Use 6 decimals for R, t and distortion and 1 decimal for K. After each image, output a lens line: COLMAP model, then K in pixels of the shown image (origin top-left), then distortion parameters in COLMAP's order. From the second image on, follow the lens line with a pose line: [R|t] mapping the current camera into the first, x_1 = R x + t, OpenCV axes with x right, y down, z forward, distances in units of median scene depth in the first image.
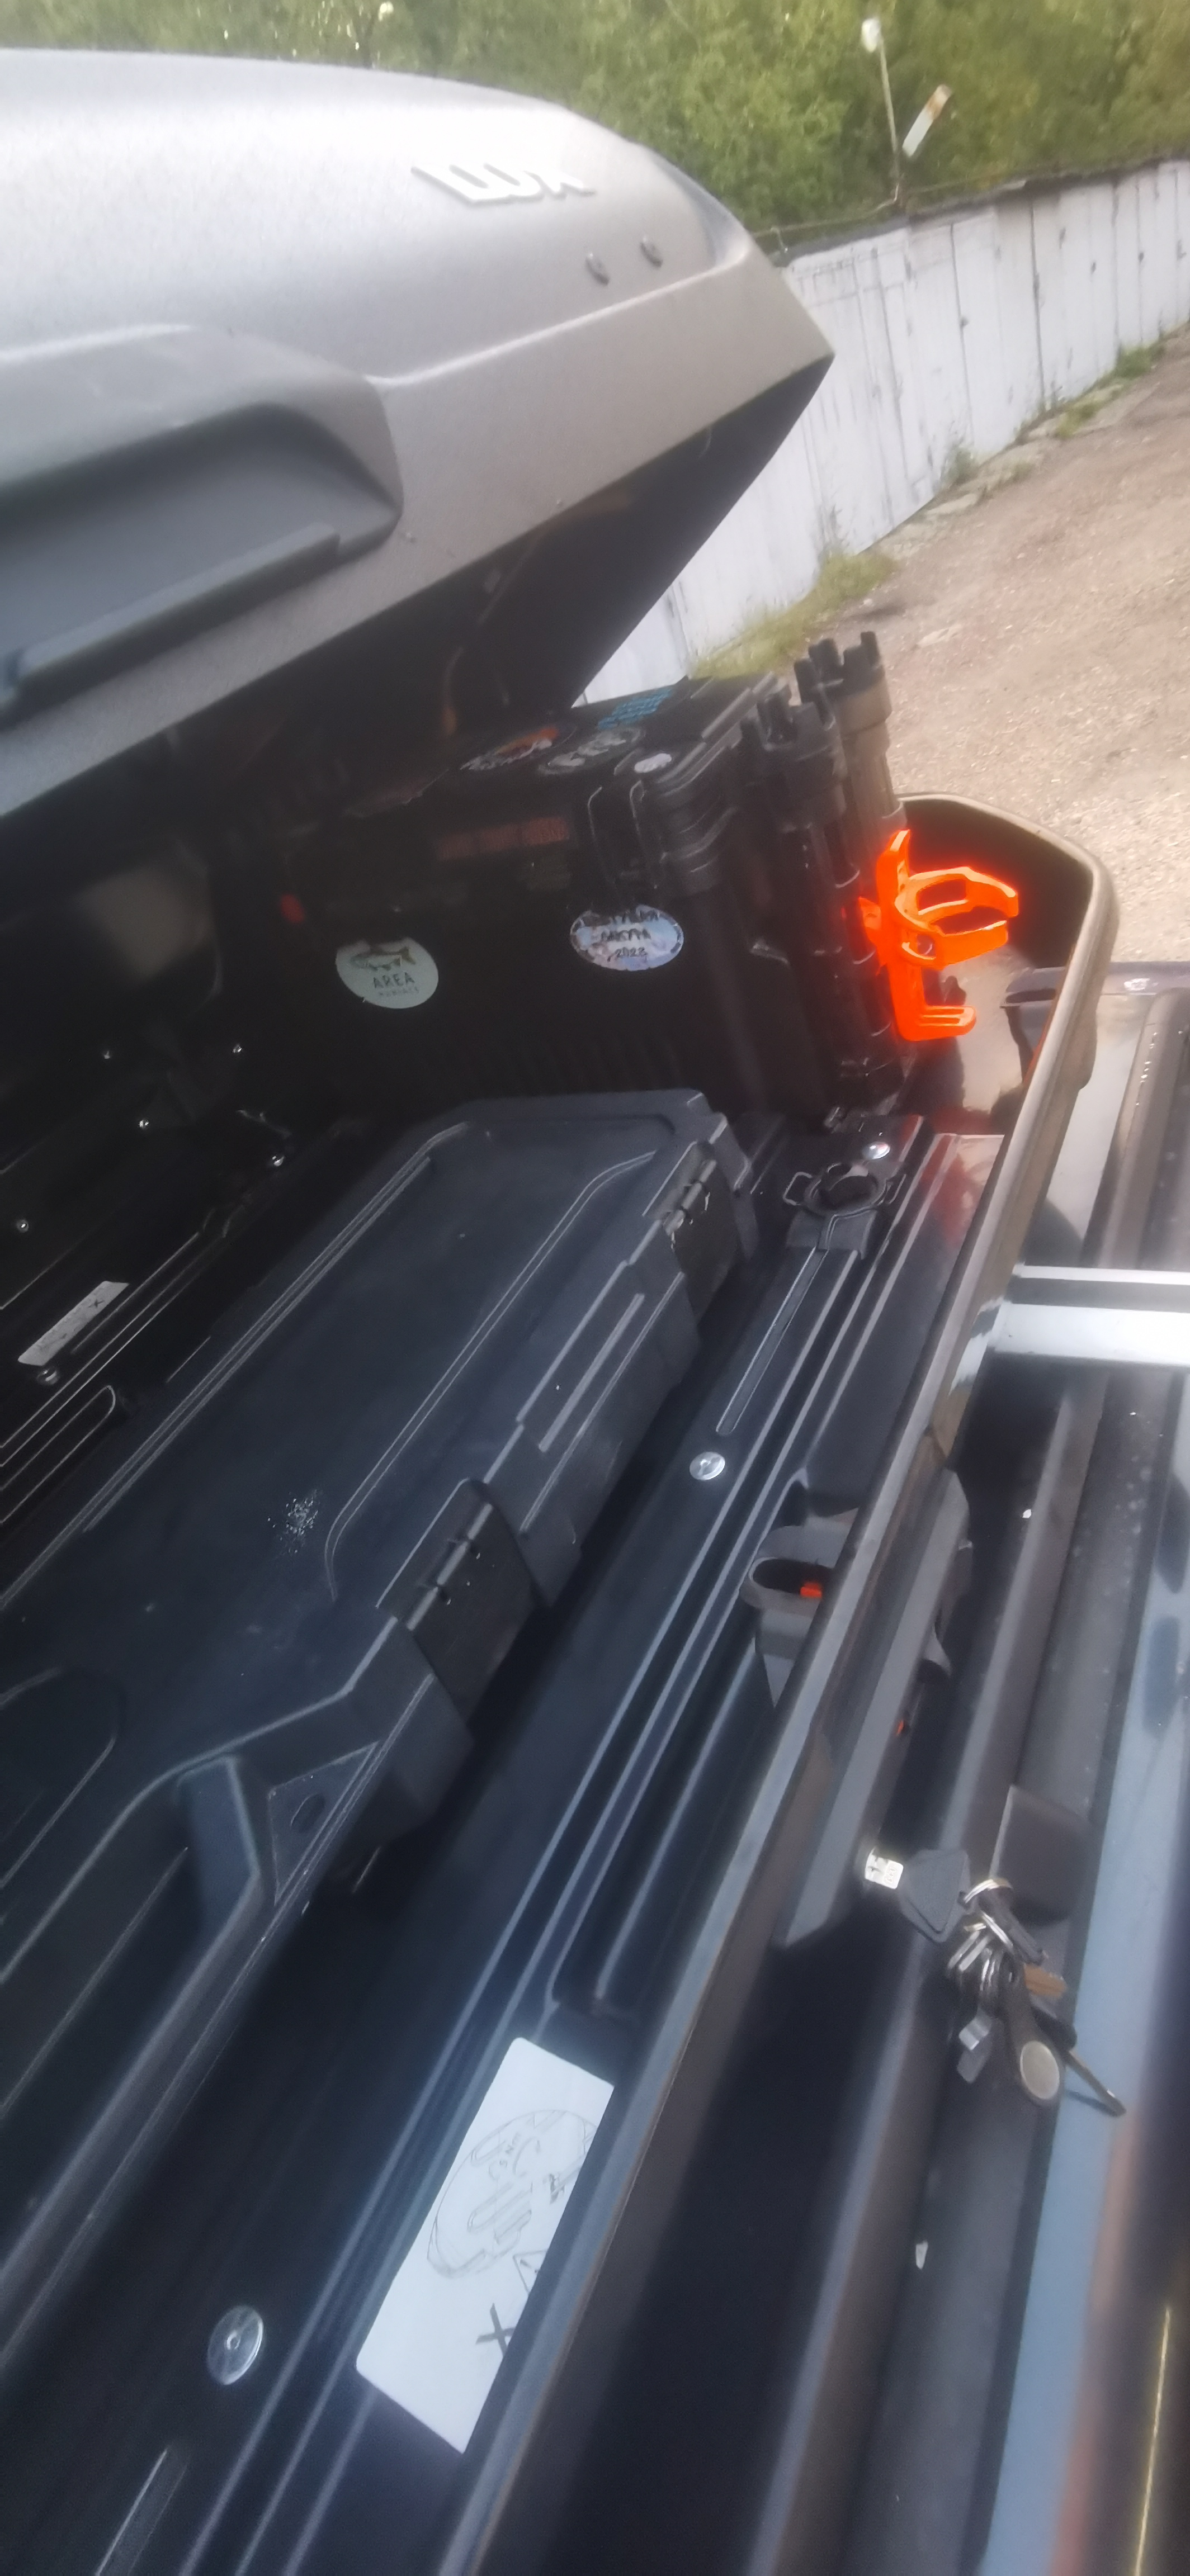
lens RADIAL K [[1190.8, 0, 595.0], [0, 1190.8, 1288.0], [0, 0, 1]] dist [-0.059670, -0.000100]
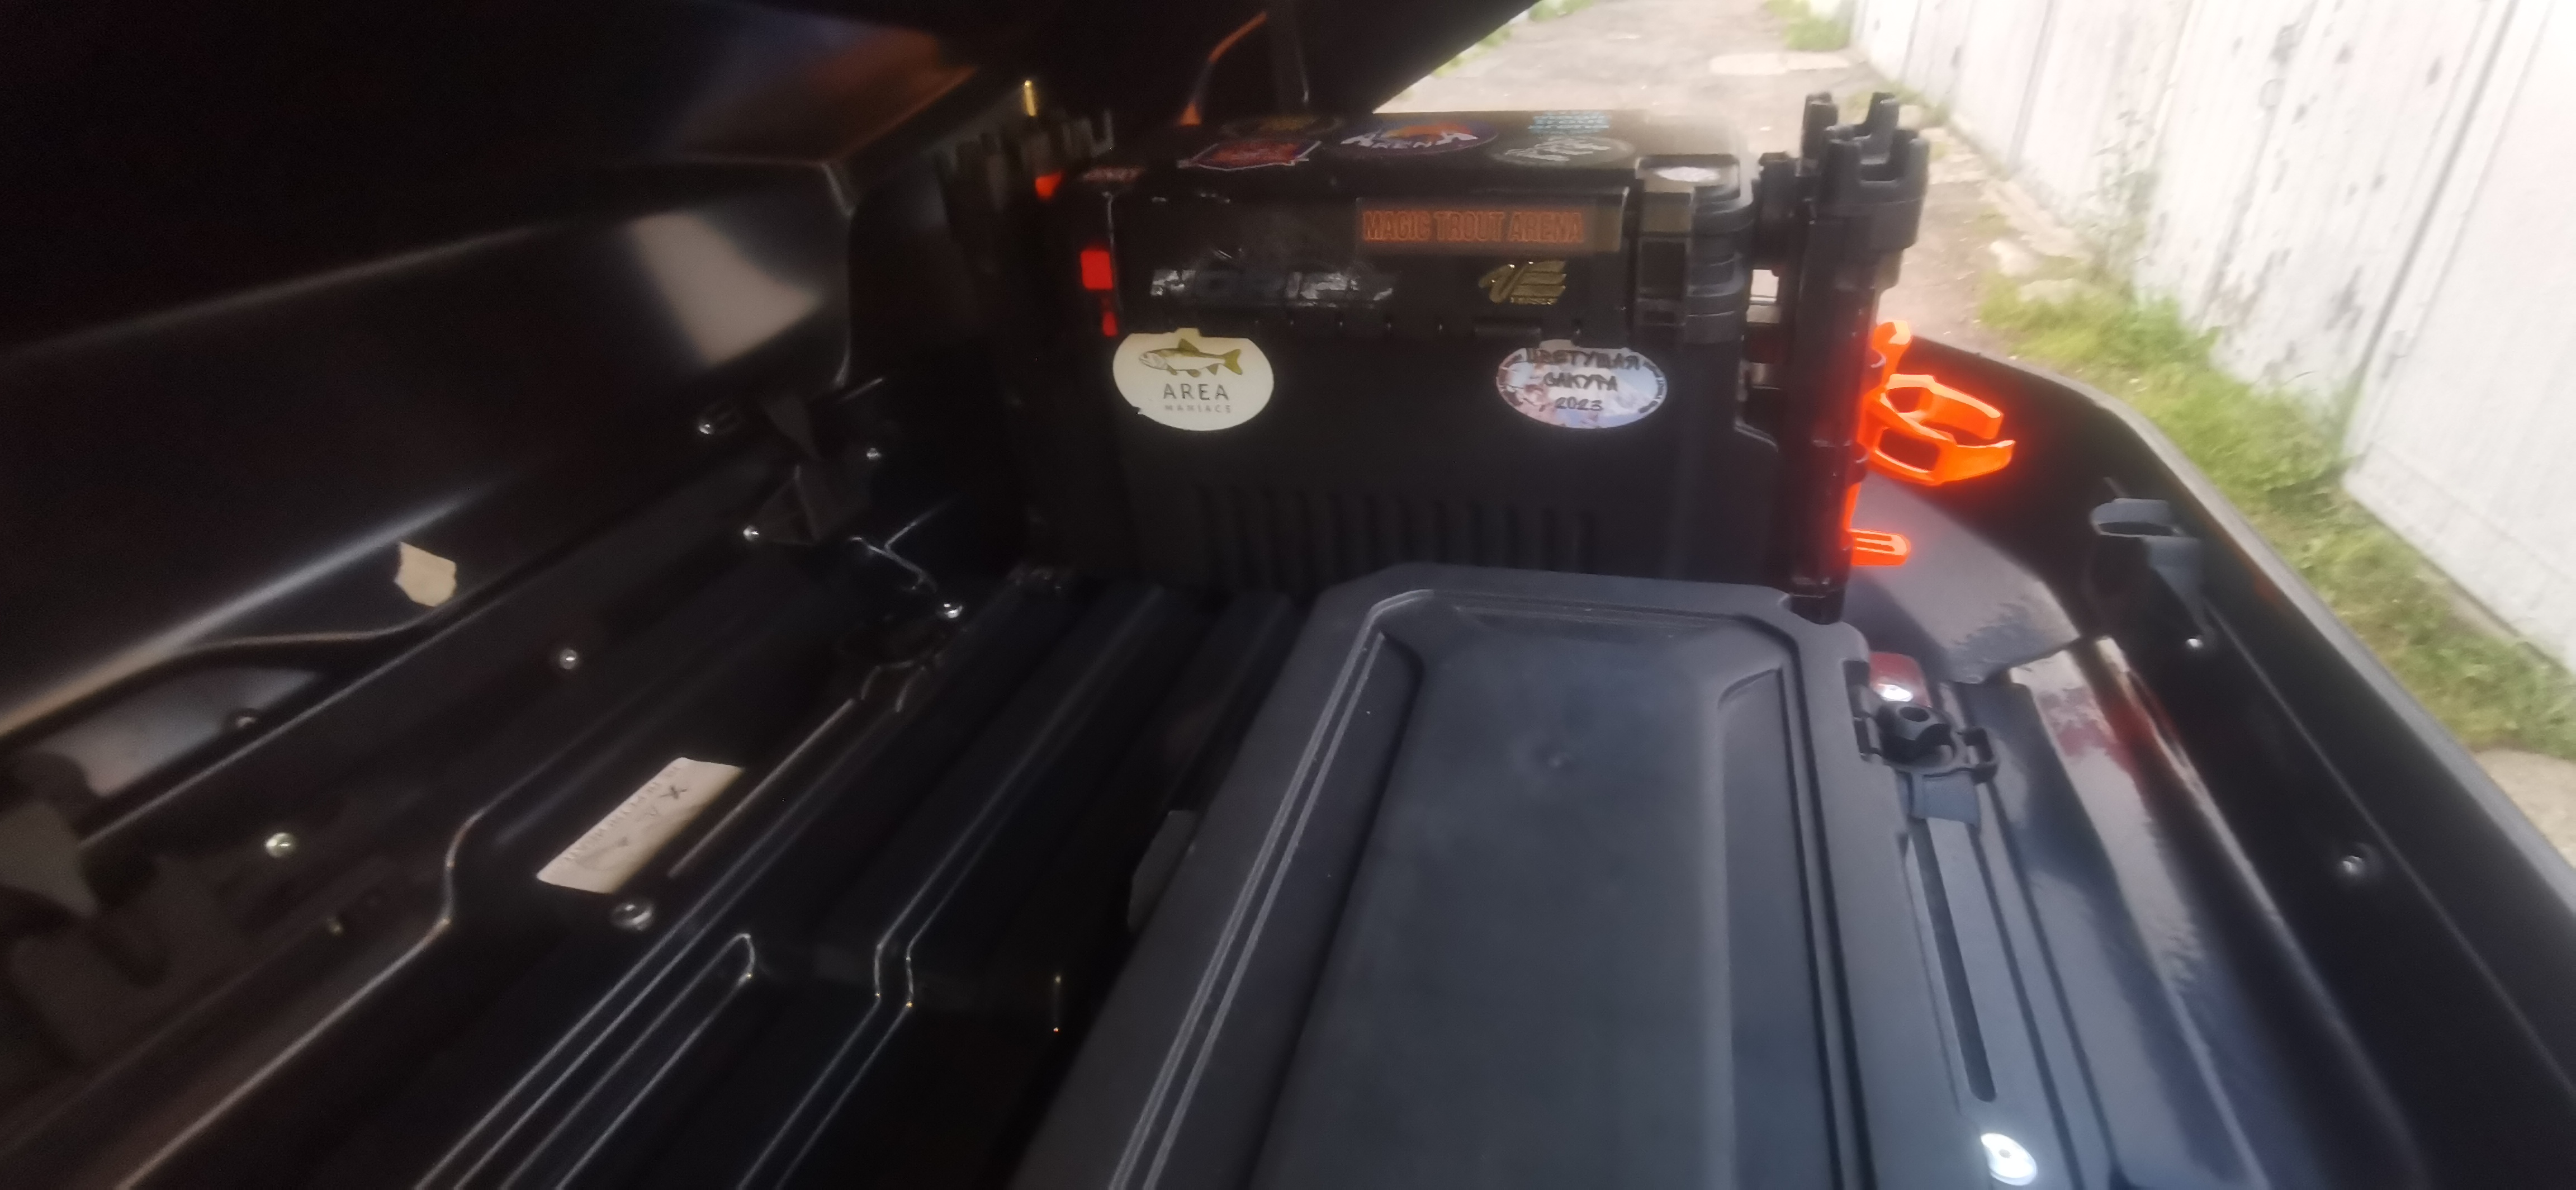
lens RADIAL K [[1190.8, 0, 1288.0], [0, 1190.8, 595.0], [0, 0, 1]] dist [-0.059670, -0.000100]
pose [[0.952583, 0.130809, 0.274727, -0.347773], [-0.080865, 0.979241, -0.185871, -0.000661], [-0.293337, 0.154842, 0.943386, 0.340309]]
